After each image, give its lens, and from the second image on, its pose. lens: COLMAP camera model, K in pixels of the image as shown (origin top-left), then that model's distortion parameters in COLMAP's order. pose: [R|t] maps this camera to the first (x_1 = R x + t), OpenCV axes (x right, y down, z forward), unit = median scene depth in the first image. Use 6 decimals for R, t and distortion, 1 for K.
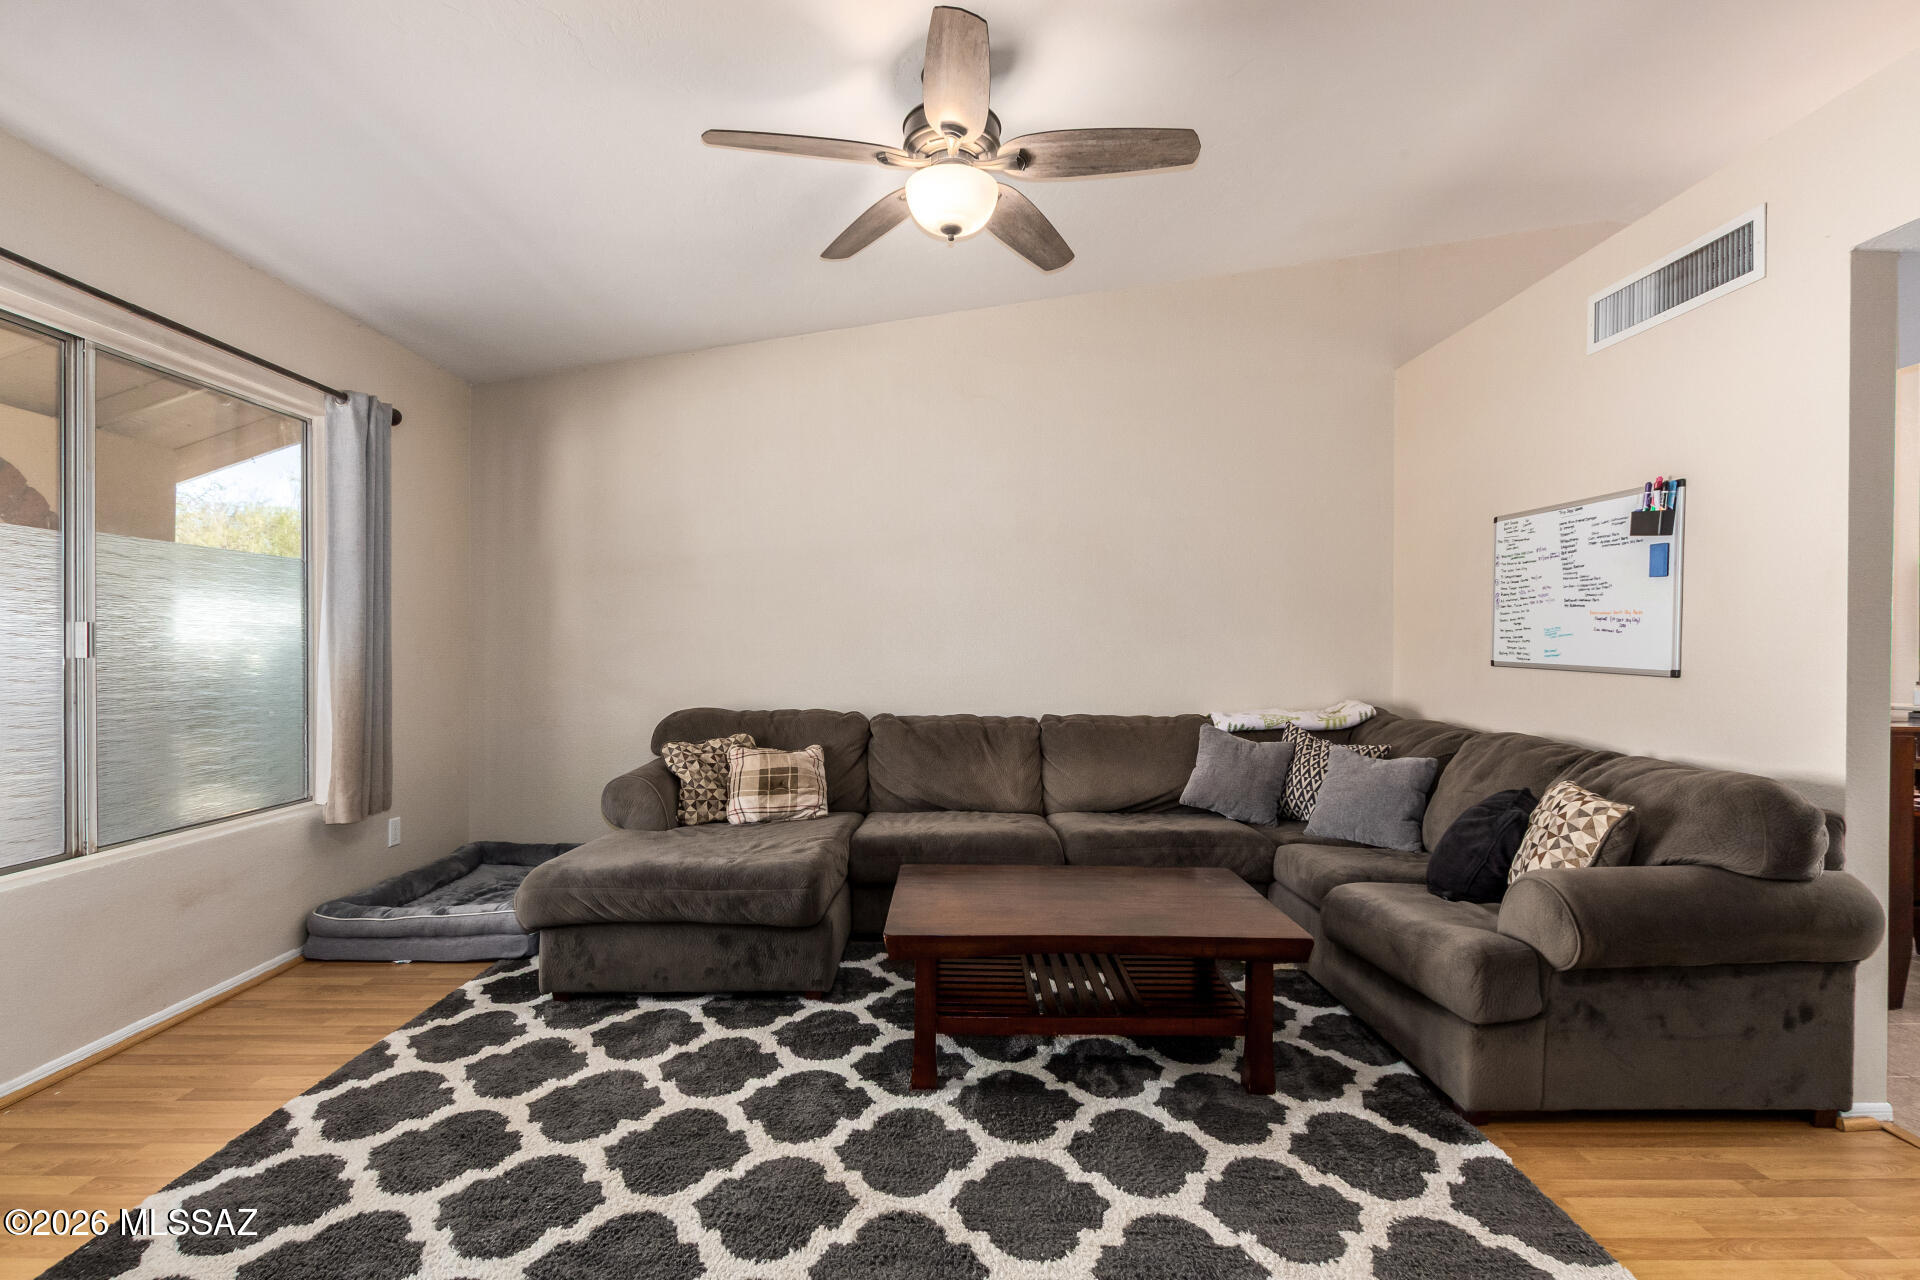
lens RADIAL K [[883.1, 0, 964.5], [0, 883.1, 653.4], [0, 0, 1]] dist [0.002251, -0.000034]
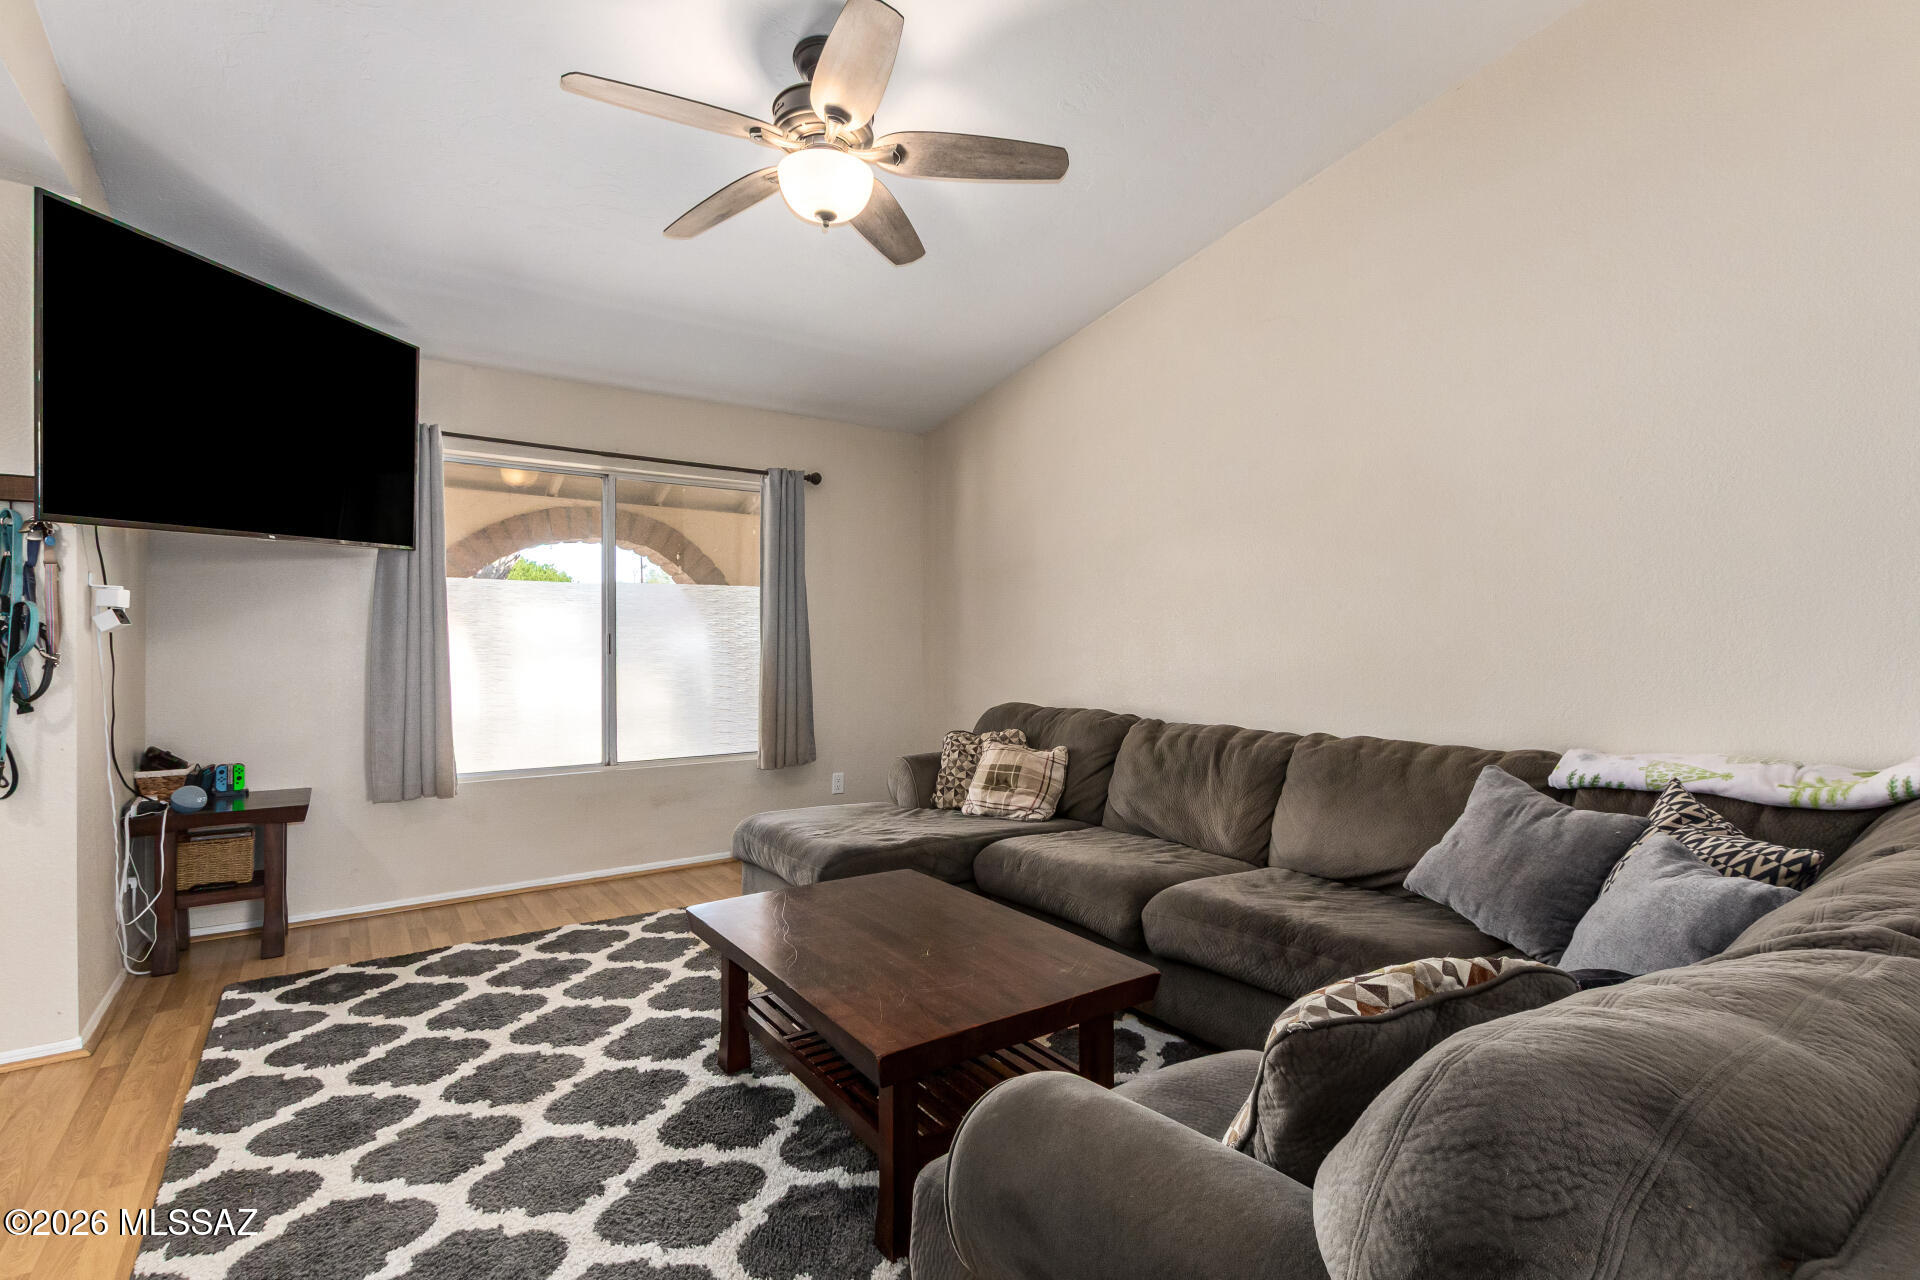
lens RADIAL K [[901.8, 0, 960.0], [0, 901.8, 632.6], [0, 0, 1]] dist [-0.002382, -0.000120]
pose [[0.565313, -0.018912, -0.824660, 0.655602], [-0.001209, 0.999717, -0.023755, 0.005355], [0.824876, 0.014426, 0.565130, 0.415686]]
